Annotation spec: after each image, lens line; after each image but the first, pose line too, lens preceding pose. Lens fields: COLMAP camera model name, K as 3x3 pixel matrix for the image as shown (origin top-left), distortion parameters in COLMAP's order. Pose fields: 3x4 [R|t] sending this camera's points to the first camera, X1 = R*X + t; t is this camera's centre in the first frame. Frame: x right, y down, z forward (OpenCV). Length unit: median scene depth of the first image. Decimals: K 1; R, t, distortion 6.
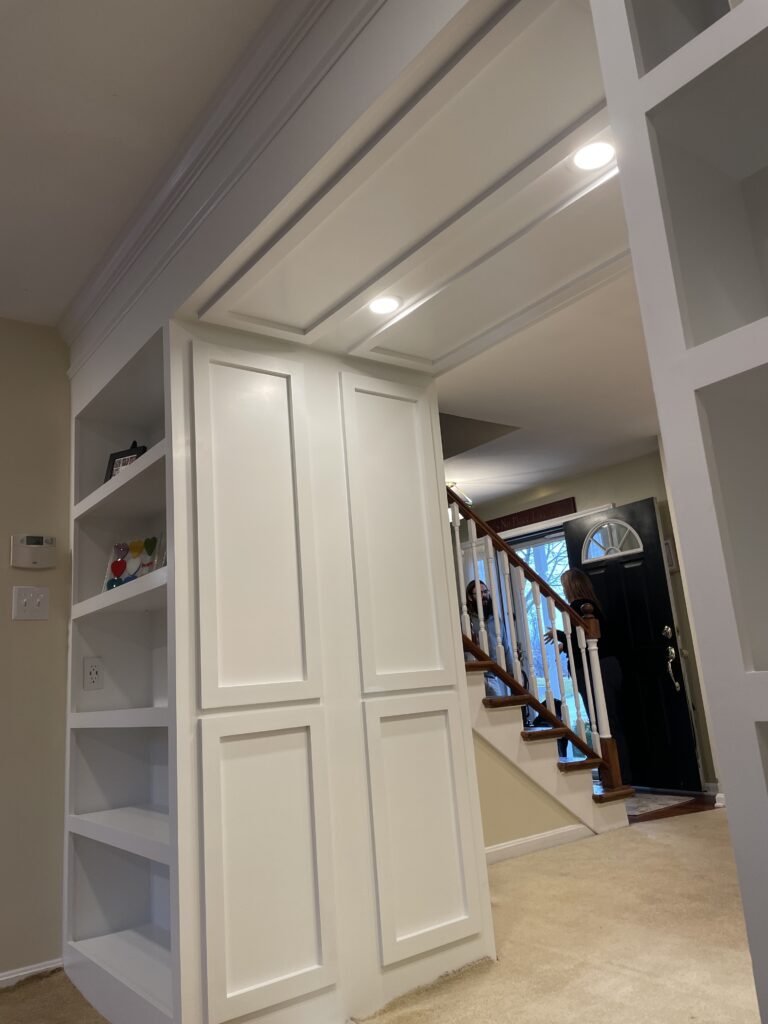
lens RADIAL K [[778.9, 0, 382.3], [0, 778.9, 492.1], [0, 0, 1]] dist [0.001392, -0.001120]
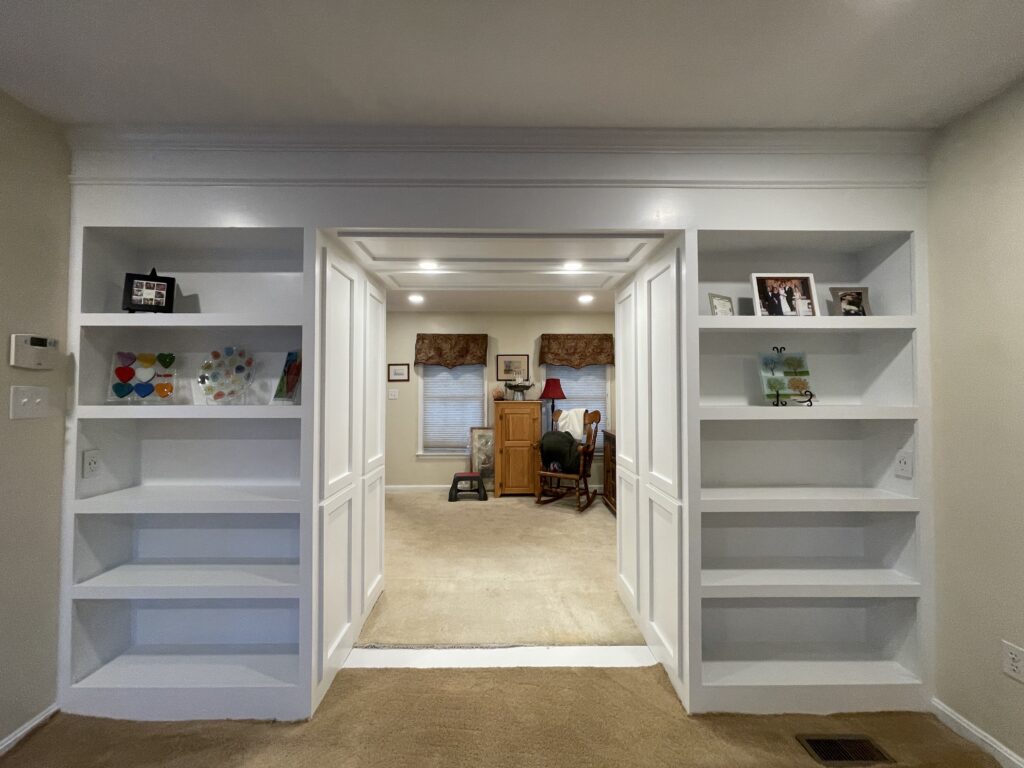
lens RADIAL K [[417.2, 0, 512.0], [0, 417.2, 384.0], [0, 0, 1]] dist [-0.003422, -0.000234]
pose [[0.583370, 0.096990, 0.806394, -0.558460], [-0.236648, 0.970065, 0.054523, -0.065421], [-0.776966, -0.222638, 0.588859, 0.201270]]
